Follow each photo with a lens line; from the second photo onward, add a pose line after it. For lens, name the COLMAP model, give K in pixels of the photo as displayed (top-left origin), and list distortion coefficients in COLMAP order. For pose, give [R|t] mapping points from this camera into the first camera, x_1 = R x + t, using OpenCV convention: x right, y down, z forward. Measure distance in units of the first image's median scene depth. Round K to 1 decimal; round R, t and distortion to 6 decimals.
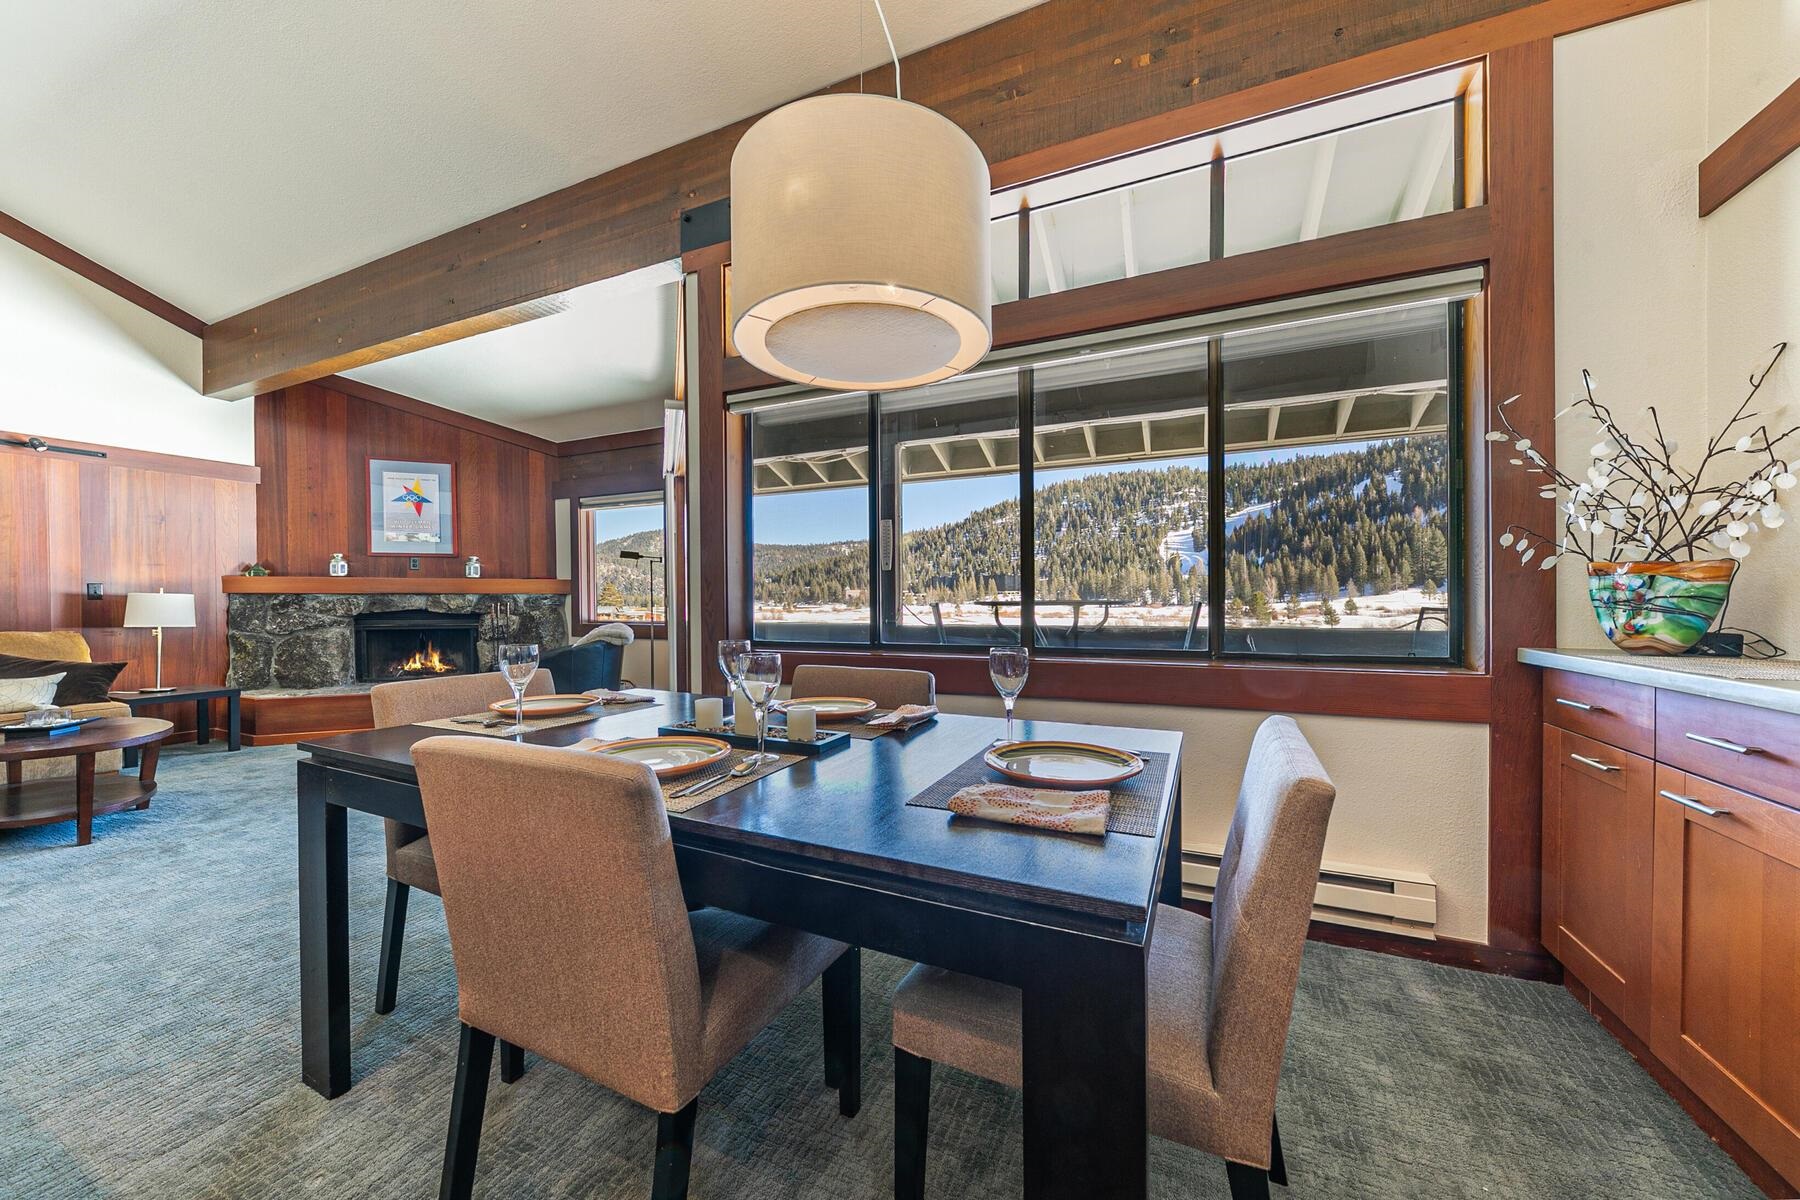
lens RADIAL K [[627.5, 0, 908.3], [0, 627.5, 608.7], [0, 0, 1]] dist [0.008247, -0.003371]
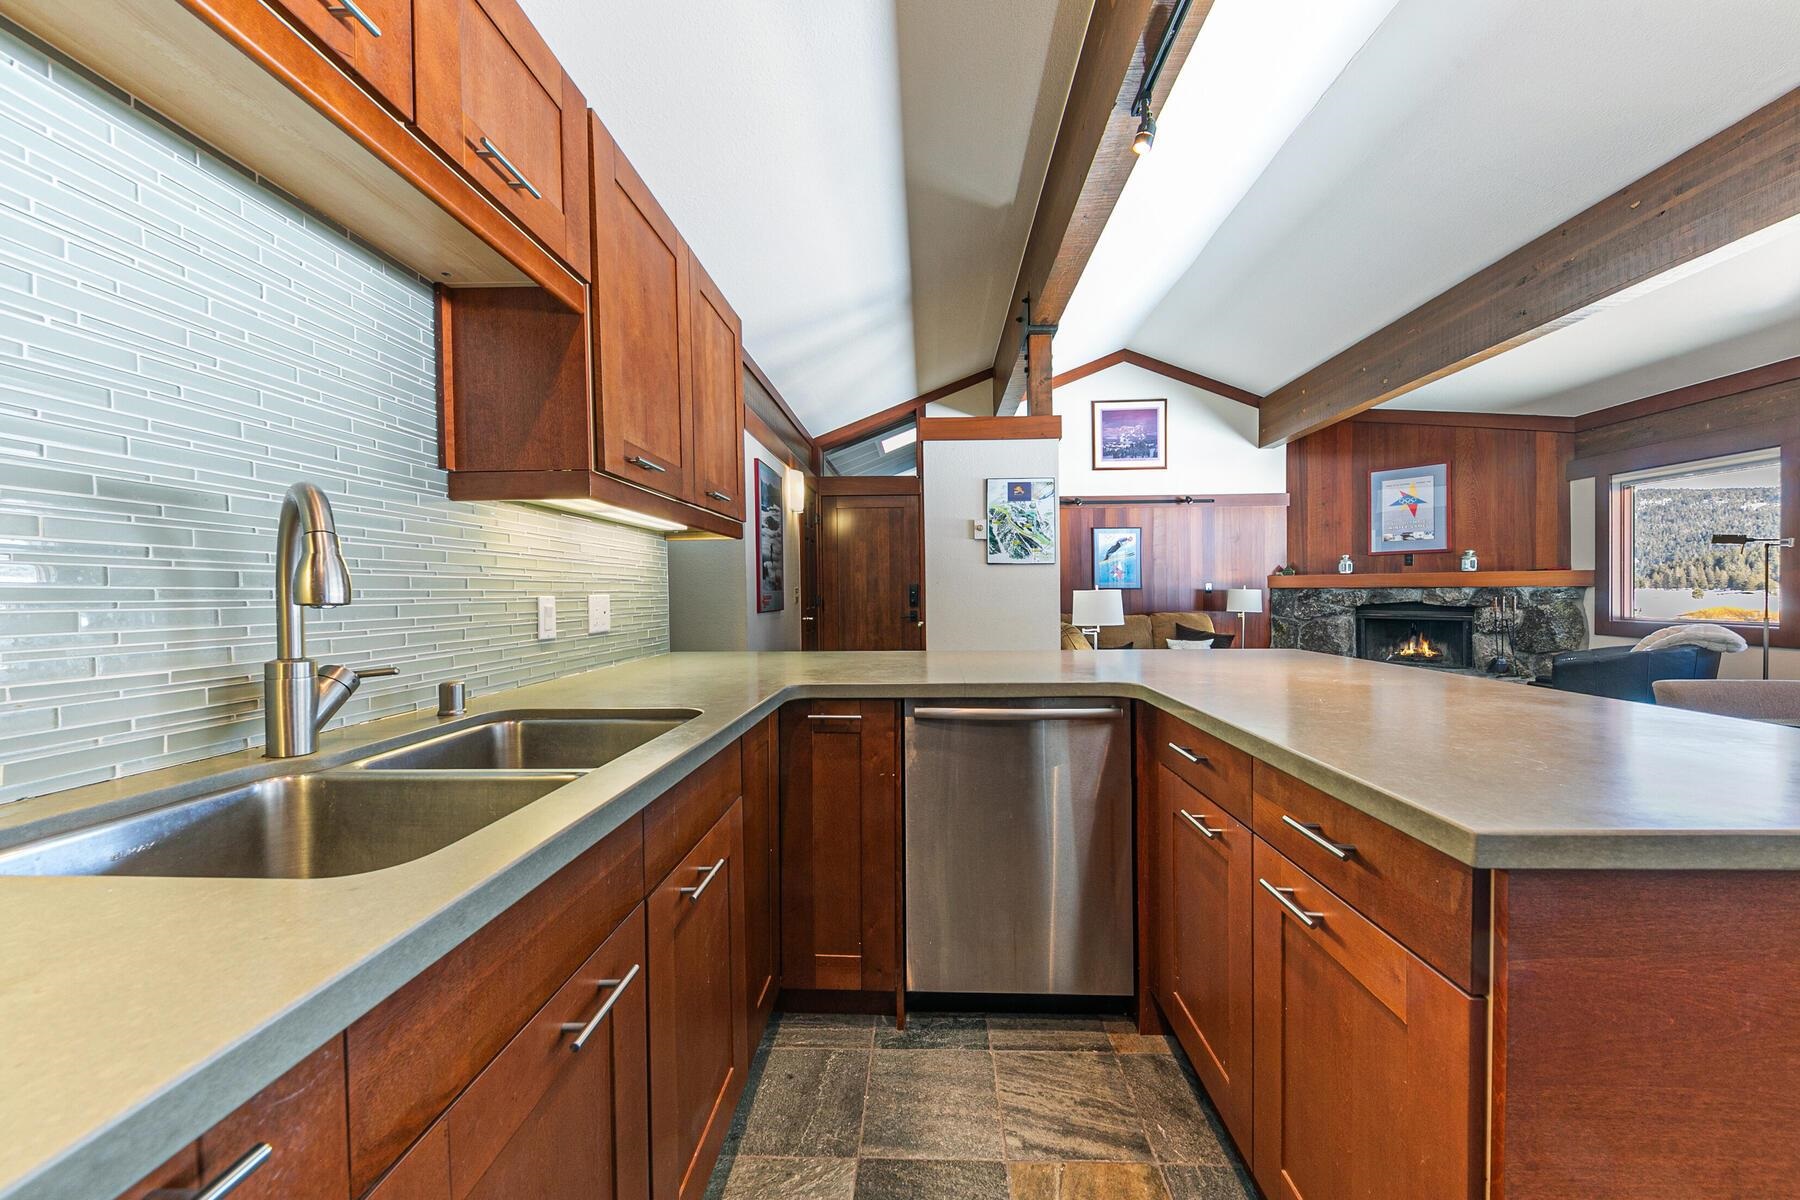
lens RADIAL K [[627.5, 0, 925.3], [0, 627.5, 600.1], [0, 0, 1]] dist [0.008247, -0.003371]
pose [[0.381329, 0.016414, -0.924294, -0.083238], [-0.004972, 0.999864, 0.015705, -0.014359], [0.924426, -0.001393, 0.381358, -0.213935]]
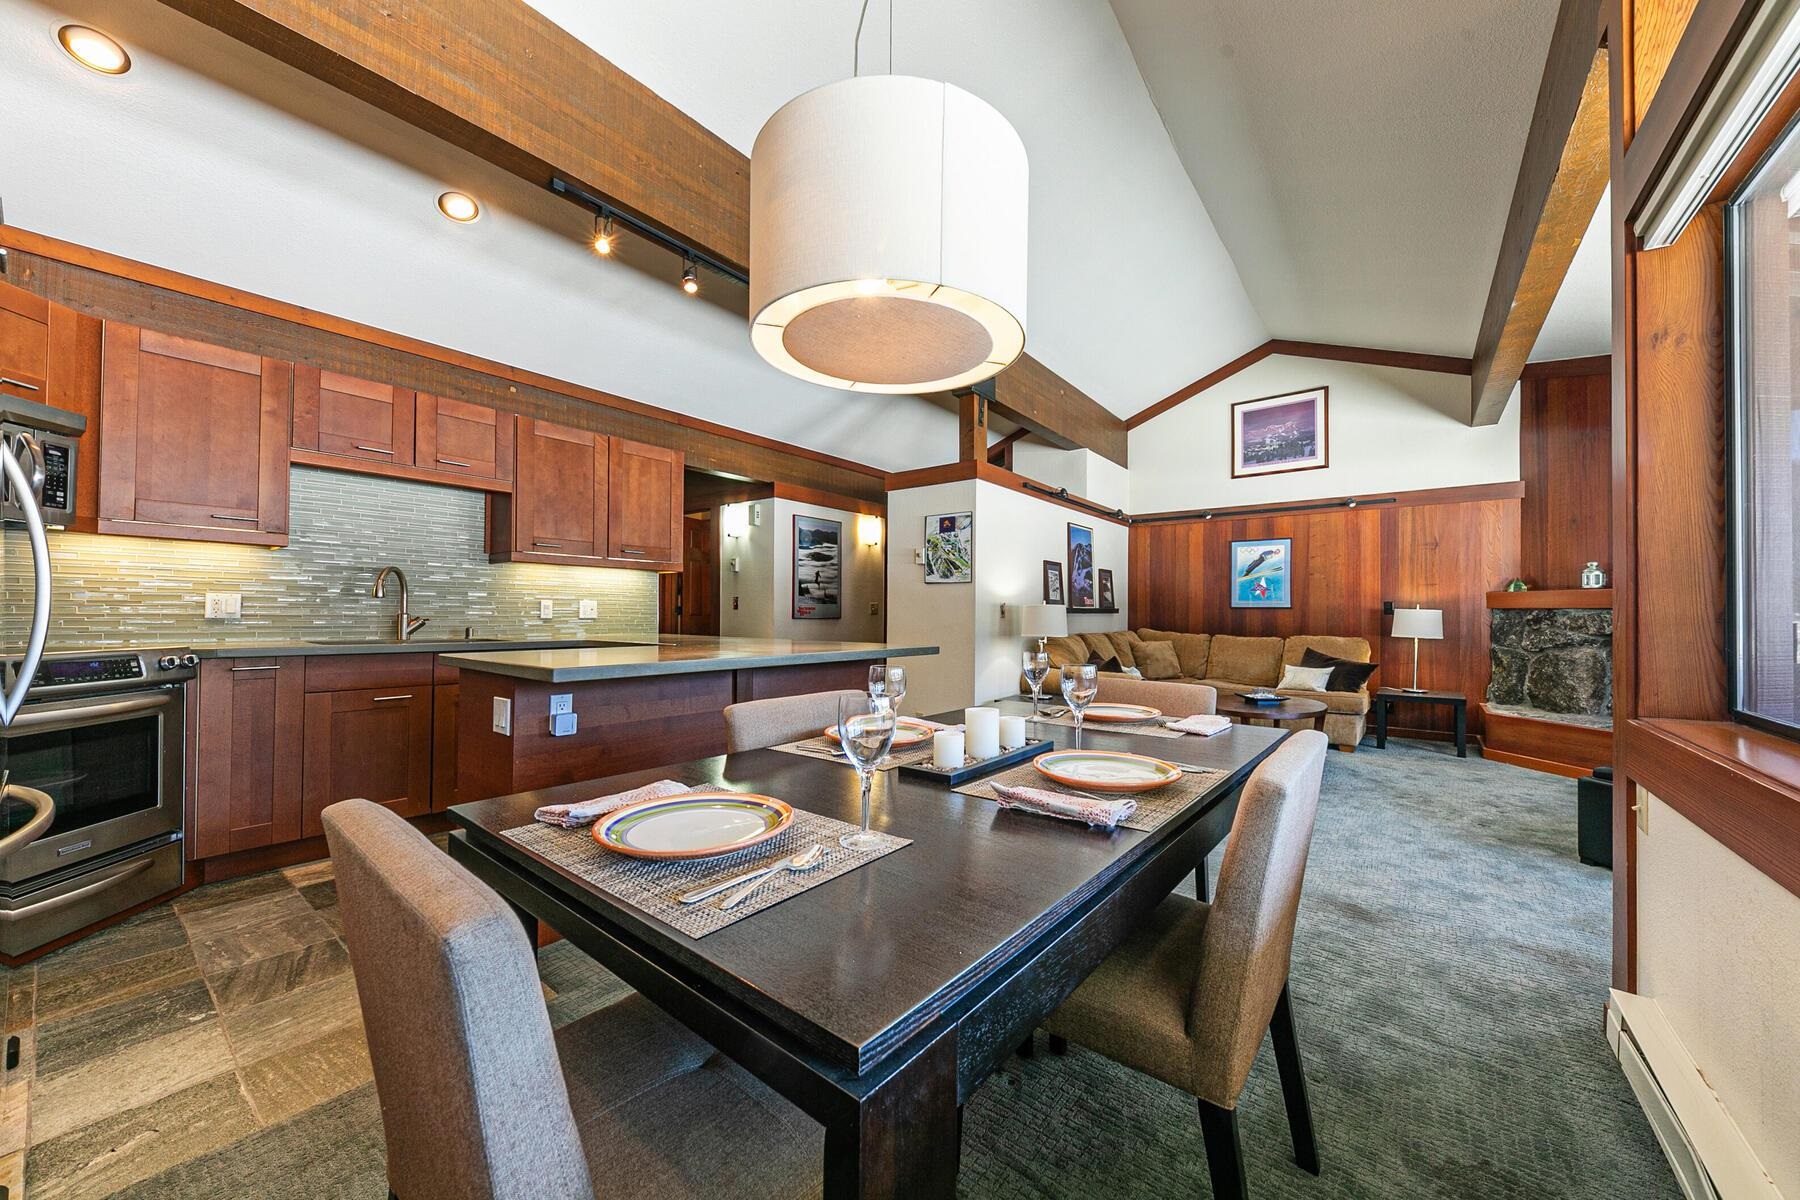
lens RADIAL K [[627.5, 0, 898.5], [0, 627.5, 606.5], [0, 0, 1]] dist [0.008247, -0.003371]
pose [[-0.241970, -0.004767, -0.970272, 0.157555], [-0.016245, 0.999868, -0.000861, -0.010091], [0.970148, 0.015553, -0.242015, 0.280473]]
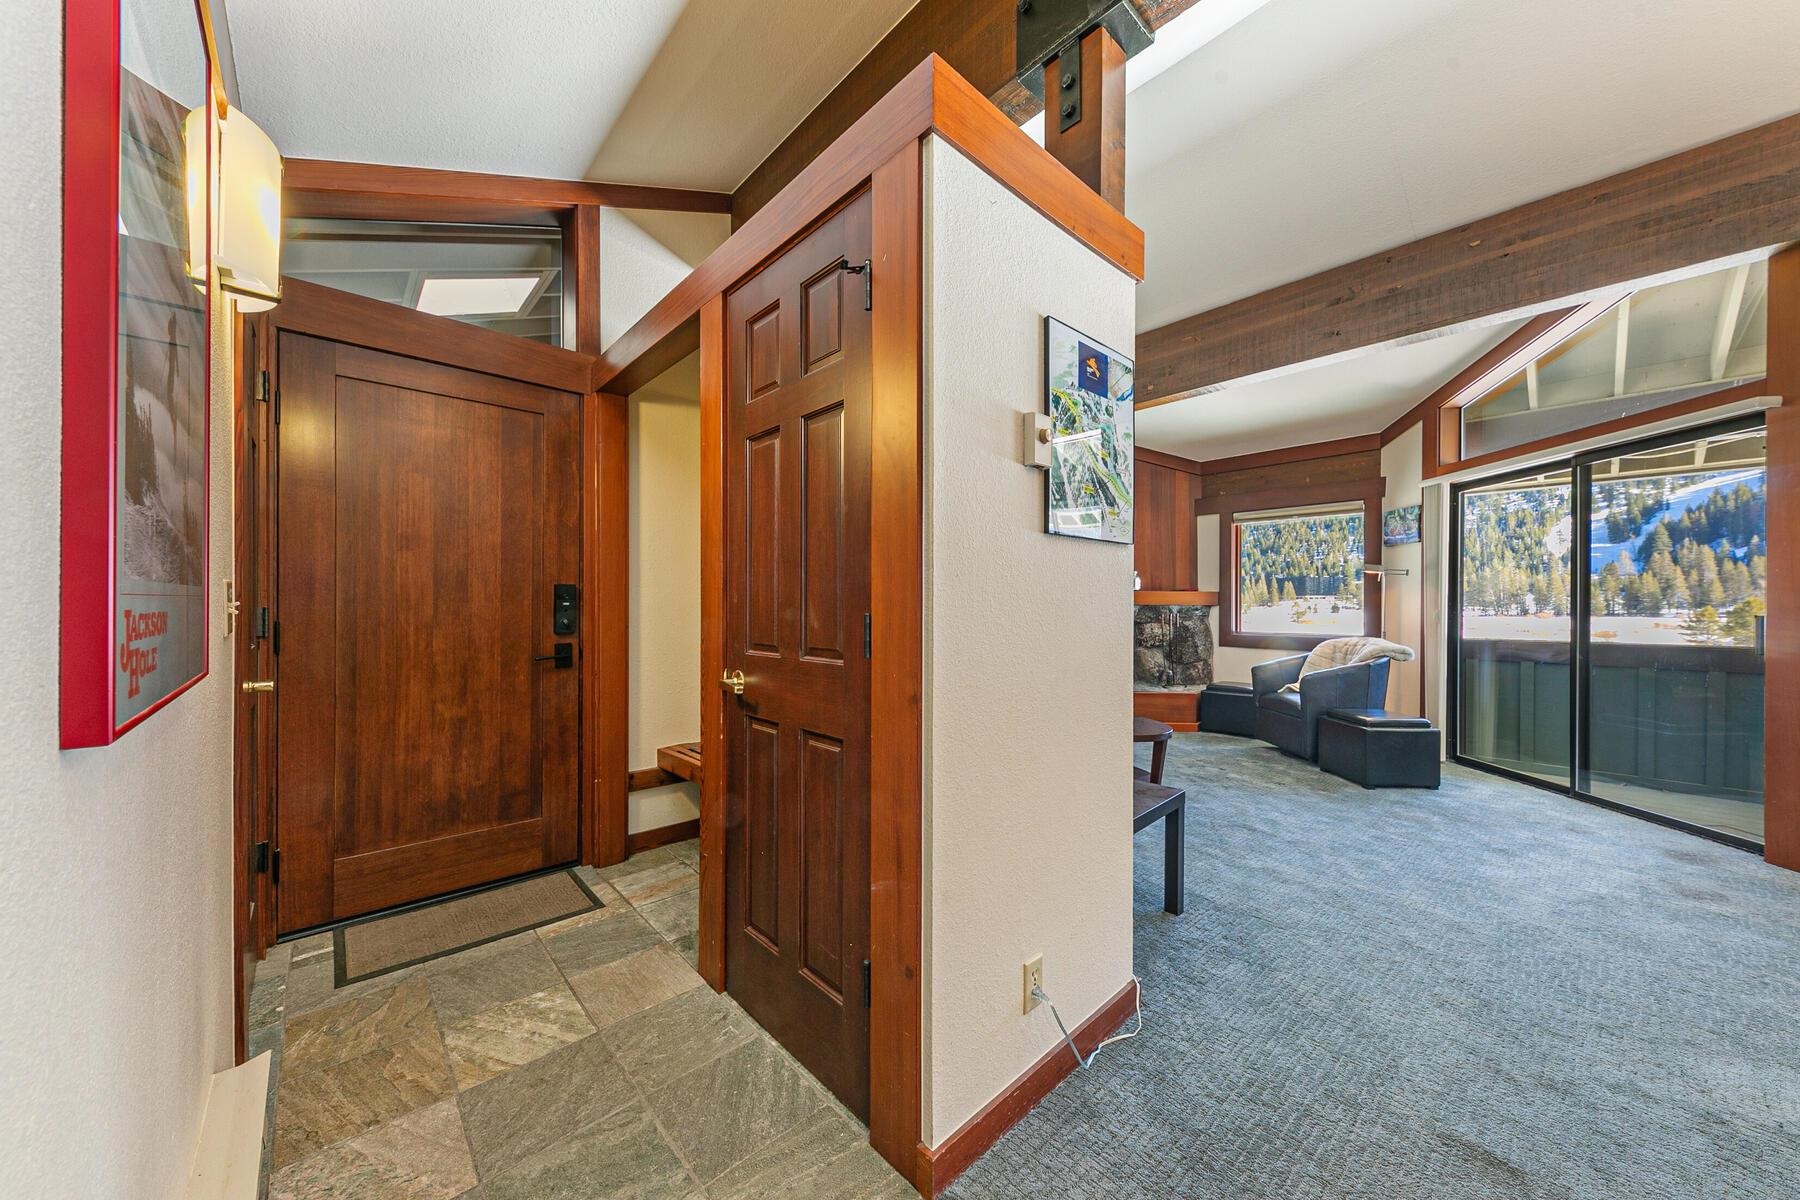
lens RADIAL K [[627.5, 0, 907.7], [0, 627.5, 605.8], [0, 0, 1]] dist [0.008247, -0.003371]
pose [[0.917684, 0.006439, -0.397259, -0.635010], [-0.011507, 0.999880, -0.010375, -0.006901], [0.397145, 0.014092, 0.917648, -0.166116]]
